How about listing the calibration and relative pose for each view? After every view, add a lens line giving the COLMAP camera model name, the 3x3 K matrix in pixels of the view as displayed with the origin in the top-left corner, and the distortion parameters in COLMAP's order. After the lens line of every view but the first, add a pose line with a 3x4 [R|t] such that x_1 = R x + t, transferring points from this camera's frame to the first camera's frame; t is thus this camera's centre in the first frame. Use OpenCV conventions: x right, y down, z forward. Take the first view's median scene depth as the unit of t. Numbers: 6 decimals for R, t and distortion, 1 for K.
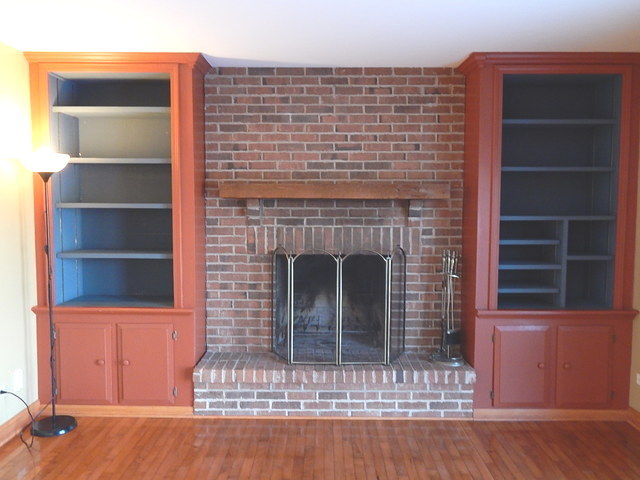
lens RADIAL K [[519.9, 0, 320.0], [0, 519.9, 240.0], [0, 0, 1]] dist [-0.003714, -0.016392]
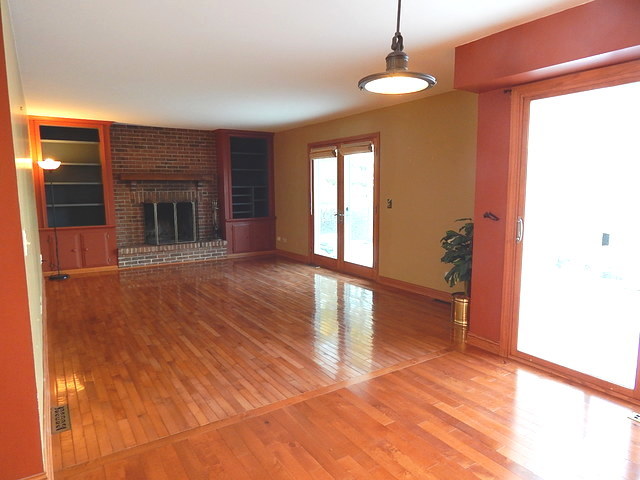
lens RADIAL K [[422.2, 0, 320.0], [0, 422.2, 240.0], [0, 0, 1]] dist [0.011692, -0.002259]
pose [[0.835239, -0.079375, 0.544129, -0.515089], [0.047738, 0.996258, 0.072051, 0.100127], [-0.547811, -0.034204, 0.835902, -1.173004]]
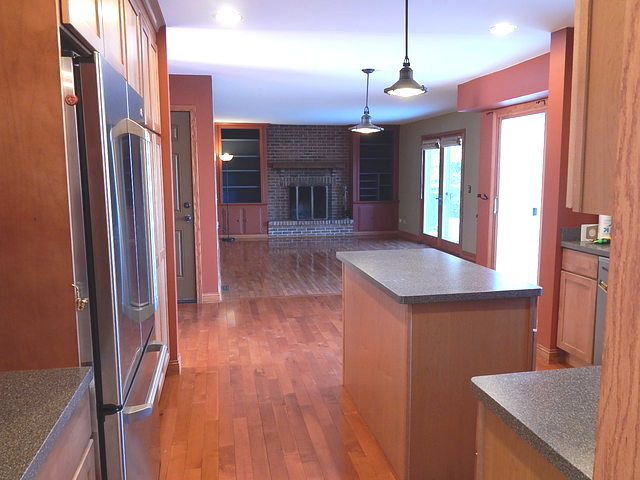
lens RADIAL K [[519.9, 0, 320.0], [0, 519.9, 240.0], [0, 0, 1]] dist [-0.003714, -0.016392]
pose [[0.980667, -0.033927, 0.192721, -0.533472], [0.021636, 0.997616, 0.065526, 0.151148], [-0.194485, -0.060090, 0.979063, -2.133309]]
